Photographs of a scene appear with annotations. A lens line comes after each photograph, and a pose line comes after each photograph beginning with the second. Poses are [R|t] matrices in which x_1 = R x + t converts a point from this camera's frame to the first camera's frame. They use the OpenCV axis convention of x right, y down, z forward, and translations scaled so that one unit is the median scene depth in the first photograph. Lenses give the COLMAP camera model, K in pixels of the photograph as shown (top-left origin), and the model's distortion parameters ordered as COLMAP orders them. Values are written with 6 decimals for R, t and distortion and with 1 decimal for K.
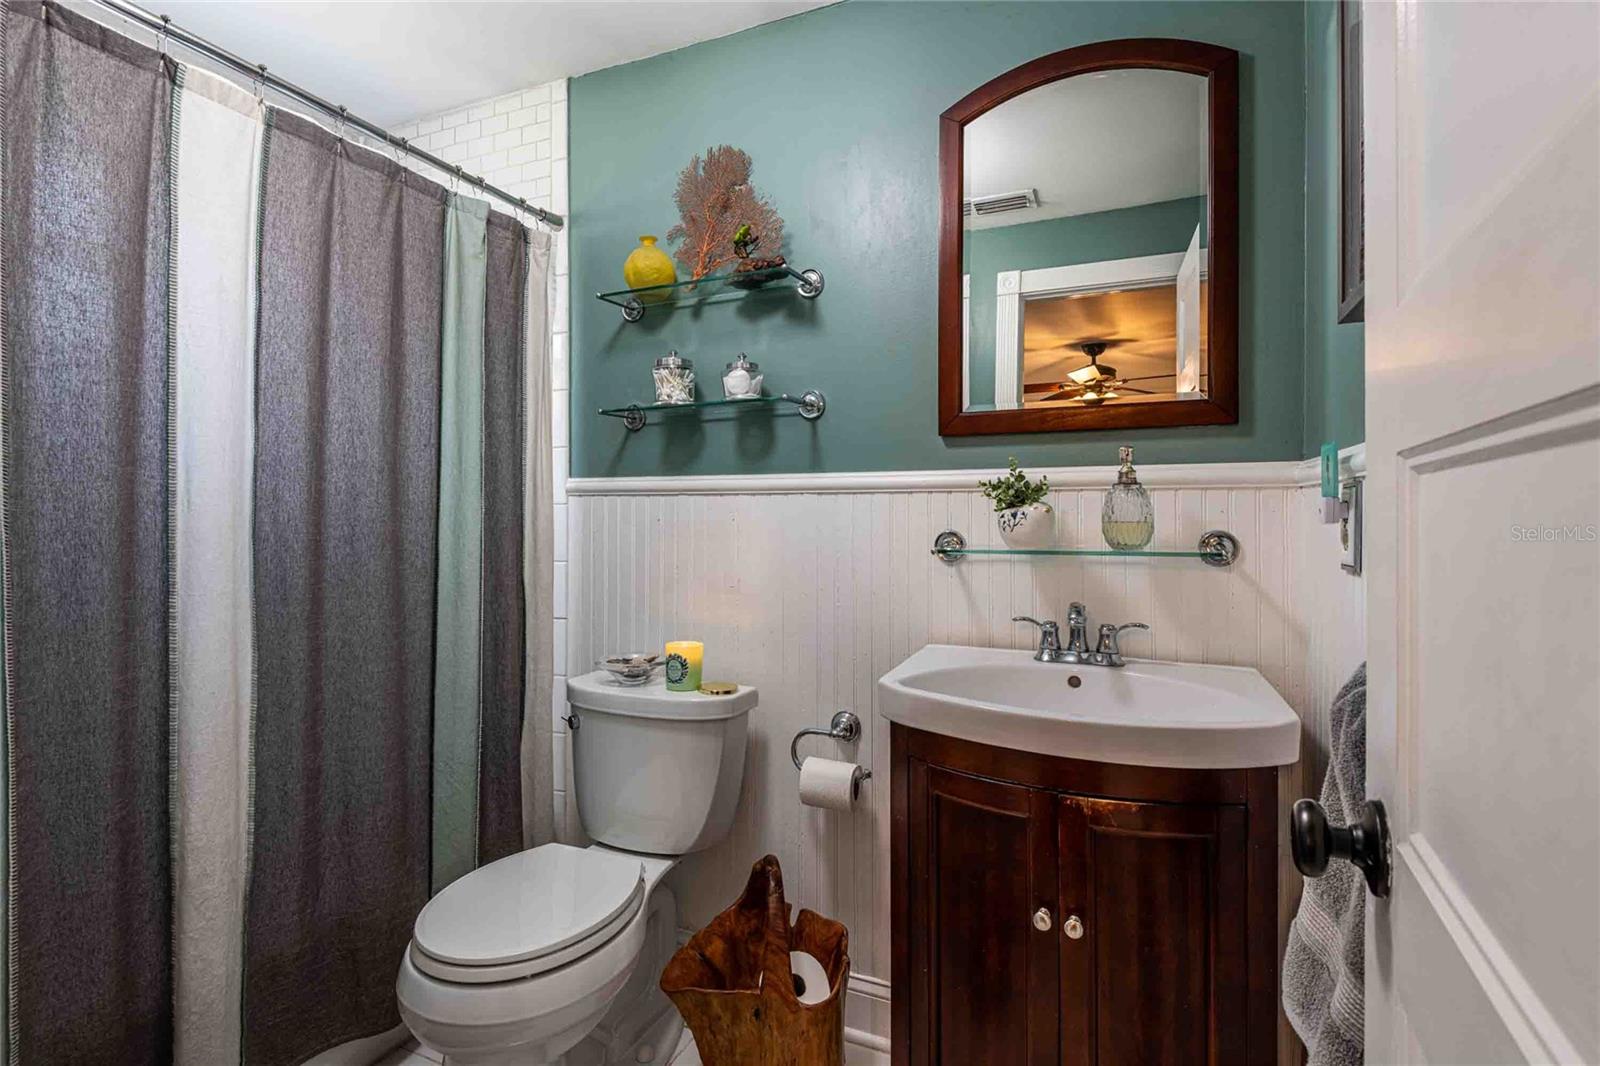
lens RADIAL K [[735.7, 0, 795.6], [0, 735.7, 520.1], [0, 0, 1]] dist [0.021300, -0.012634]
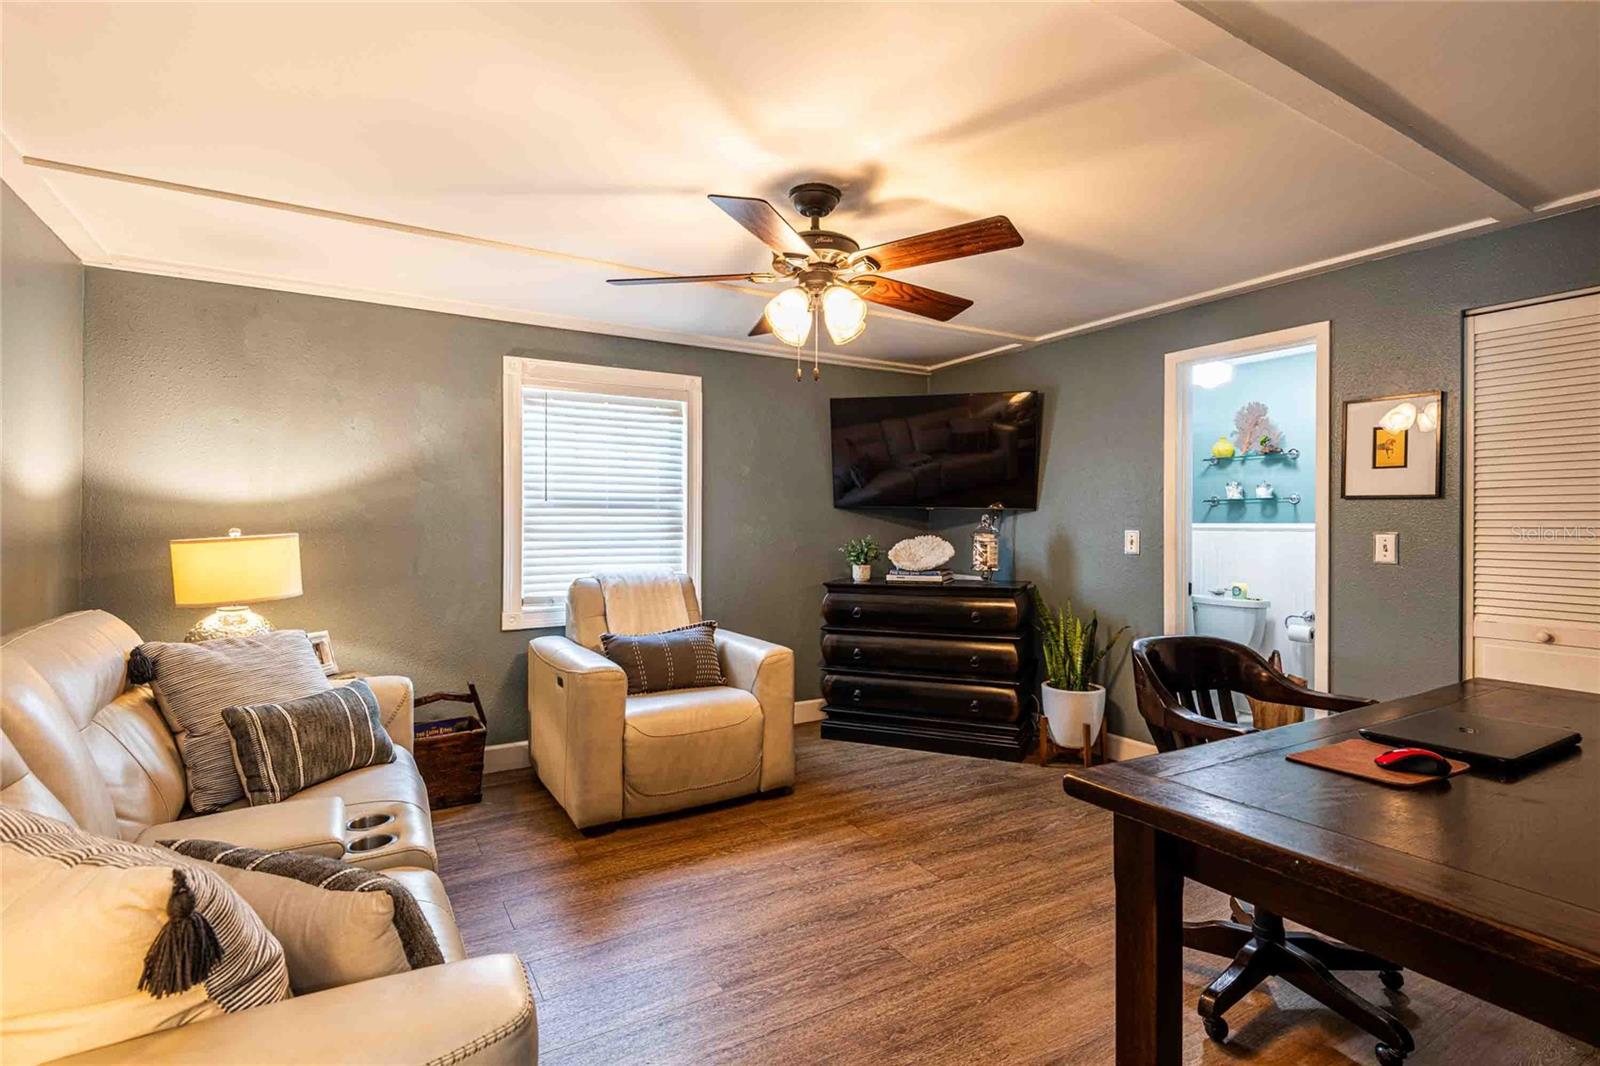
lens RADIAL K [[735.7, 0, 783.6], [0, 735.7, 523.7], [0, 0, 1]] dist [0.021300, -0.012634]
pose [[0.810767, 0.001615, -0.585367, 0.092749], [-0.006995, 0.999952, -0.006930, -0.029743], [0.585328, 0.009713, 0.810739, -2.261953]]
